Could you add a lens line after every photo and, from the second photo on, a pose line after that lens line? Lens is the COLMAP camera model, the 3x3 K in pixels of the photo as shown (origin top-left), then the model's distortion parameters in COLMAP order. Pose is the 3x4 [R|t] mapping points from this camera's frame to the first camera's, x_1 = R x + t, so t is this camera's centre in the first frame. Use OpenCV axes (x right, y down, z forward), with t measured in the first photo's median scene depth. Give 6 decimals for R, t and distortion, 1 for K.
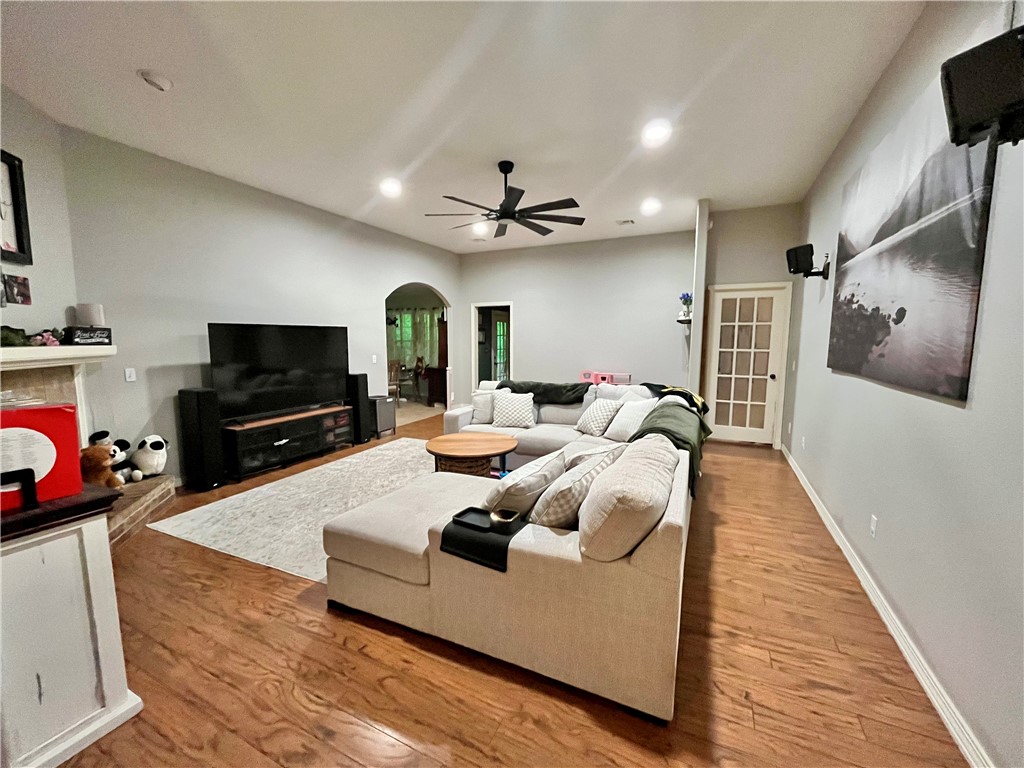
lens RADIAL K [[416.2, 0, 510.6], [0, 416.2, 385.0], [0, 0, 1]] dist [-0.002032, 0.000022]
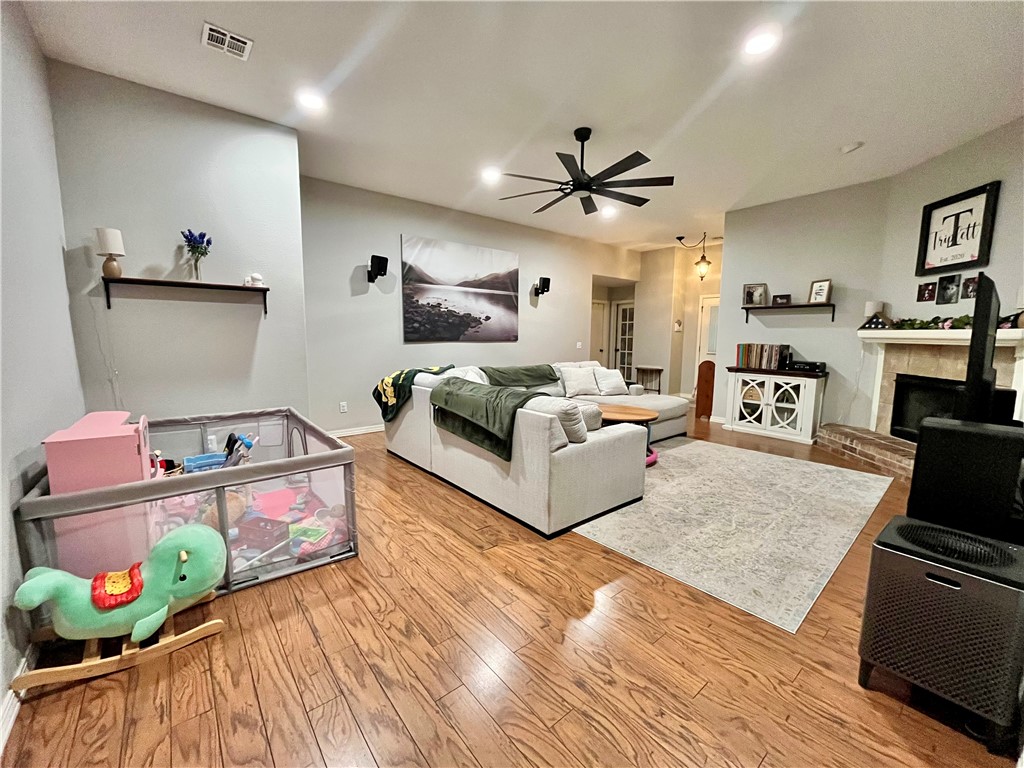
lens RADIAL K [[416.2, 0, 507.8], [0, 416.2, 384.2], [0, 0, 1]] dist [-0.002032, 0.000022]
pose [[-0.906929, -0.056803, 0.417437, -0.274924], [0.041583, 0.973960, 0.222875, -0.197920], [-0.419227, 0.219490, -0.880950, 1.985329]]
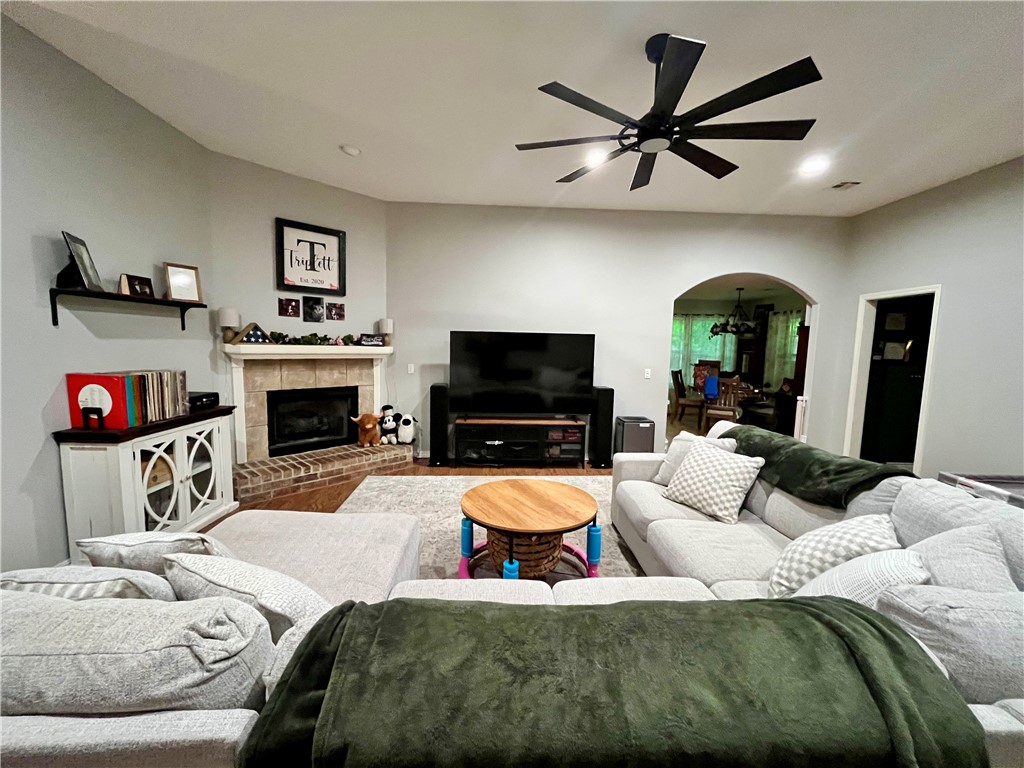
lens RADIAL K [[416.2, 0, 513.8], [0, 416.2, 383.5], [0, 0, 1]] dist [-0.002032, 0.000022]
pose [[0.463170, 0.095139, -0.881148, 0.438597], [-0.122293, 0.991572, 0.042779, -0.070649], [0.877792, 0.087944, 0.470901, 0.596677]]
